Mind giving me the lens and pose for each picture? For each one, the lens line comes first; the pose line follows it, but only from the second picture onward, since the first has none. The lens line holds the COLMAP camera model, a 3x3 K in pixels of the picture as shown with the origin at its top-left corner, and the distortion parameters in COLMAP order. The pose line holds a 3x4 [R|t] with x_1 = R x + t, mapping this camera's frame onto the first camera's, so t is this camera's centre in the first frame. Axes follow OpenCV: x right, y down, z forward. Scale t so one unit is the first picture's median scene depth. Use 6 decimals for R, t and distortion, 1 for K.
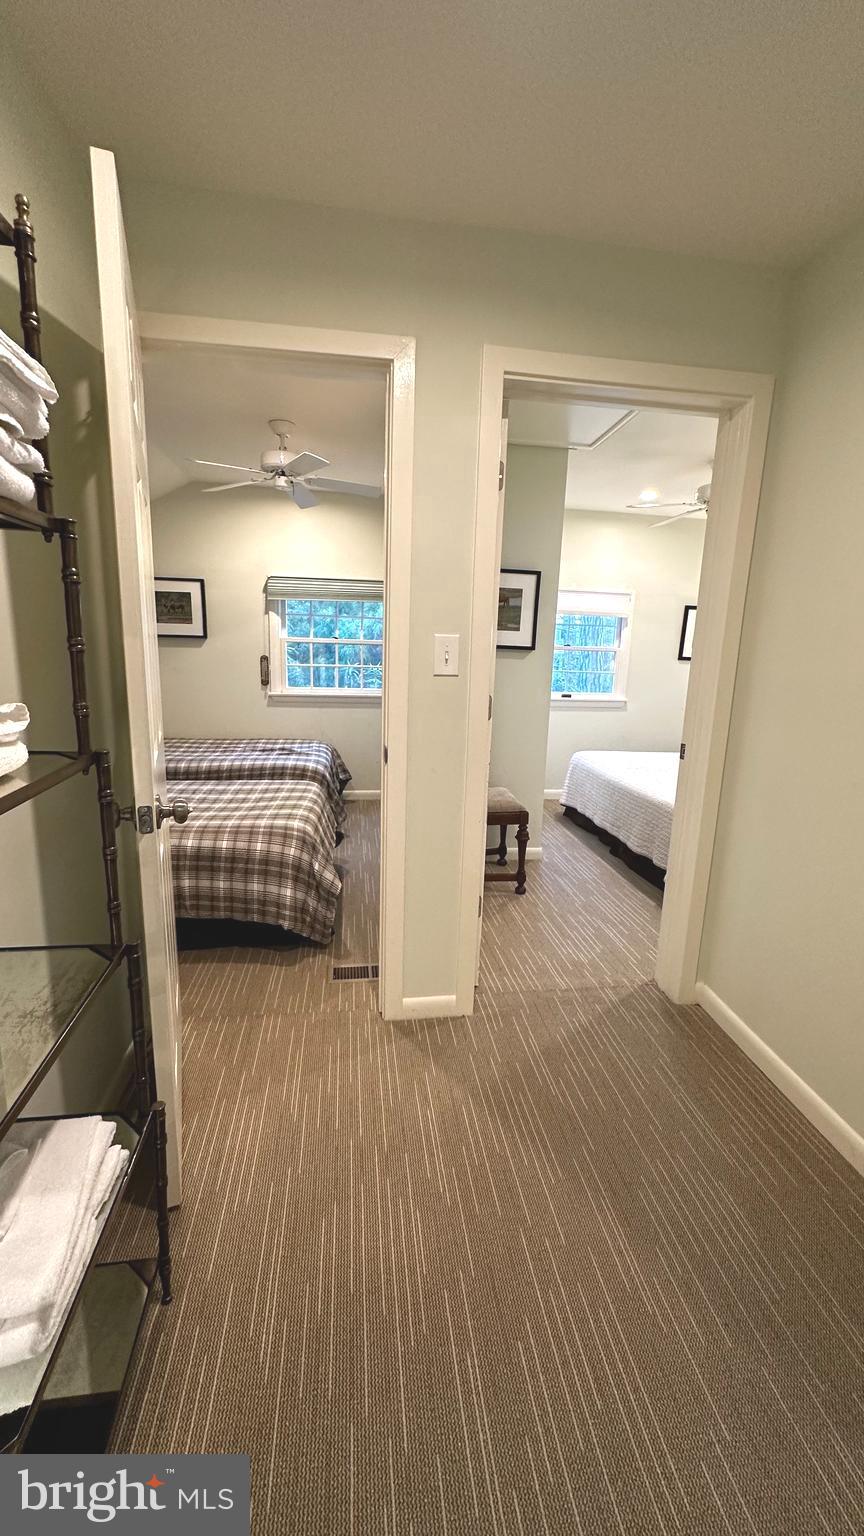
lens RADIAL K [[613.9, 0, 432.0], [0, 613.9, 768.0], [0, 0, 1]] dist [-0.003311, 0.000377]
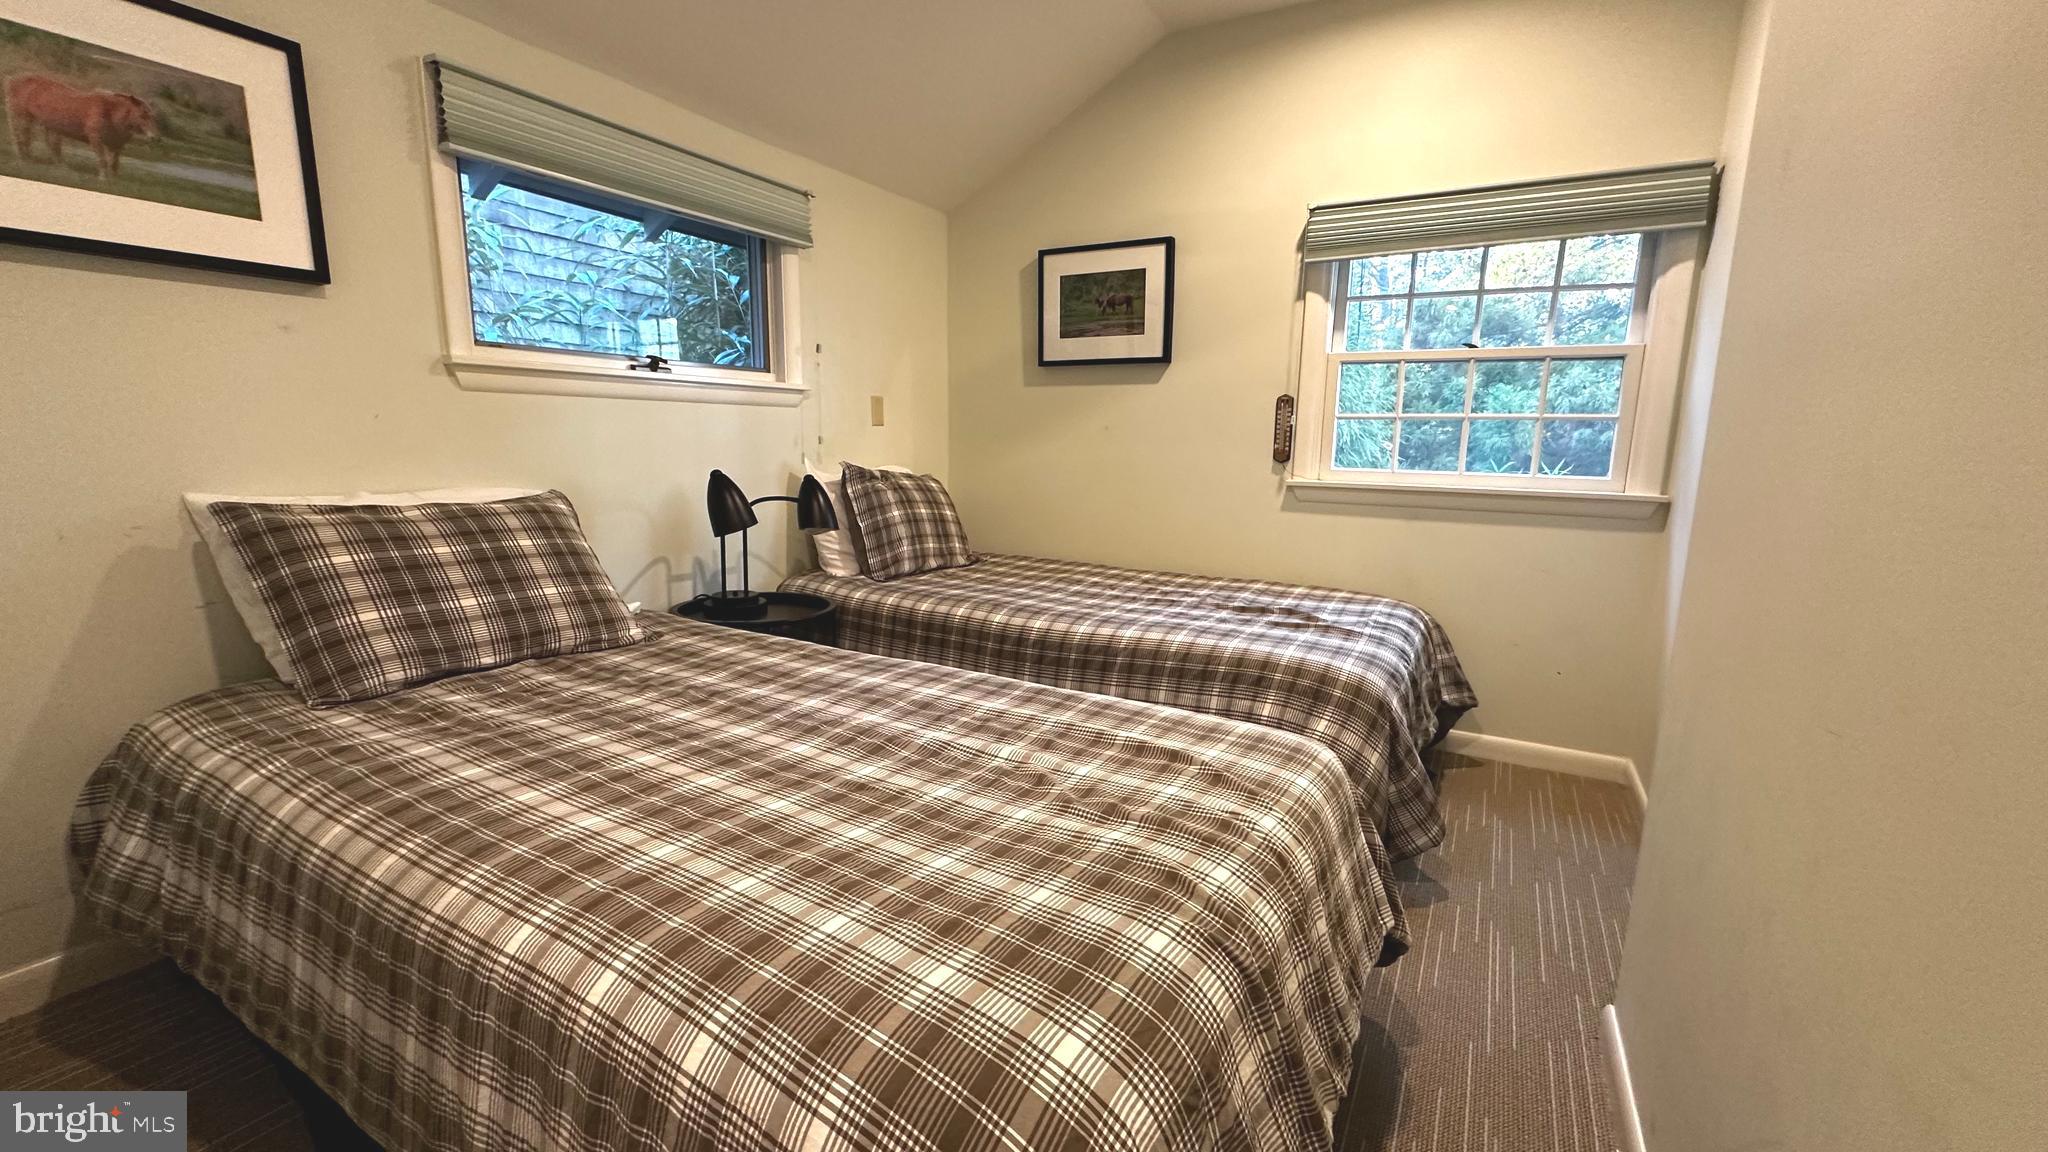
lens RADIAL K [[818.5, 0, 1024.0], [0, 818.5, 576.0], [0, 0, 1]] dist [-0.003311, 0.000377]
pose [[0.791002, 0.087352, -0.605545, -0.056281], [-0.118243, 0.992921, -0.011224, -0.025758], [0.600278, 0.080480, 0.795732, 0.445174]]
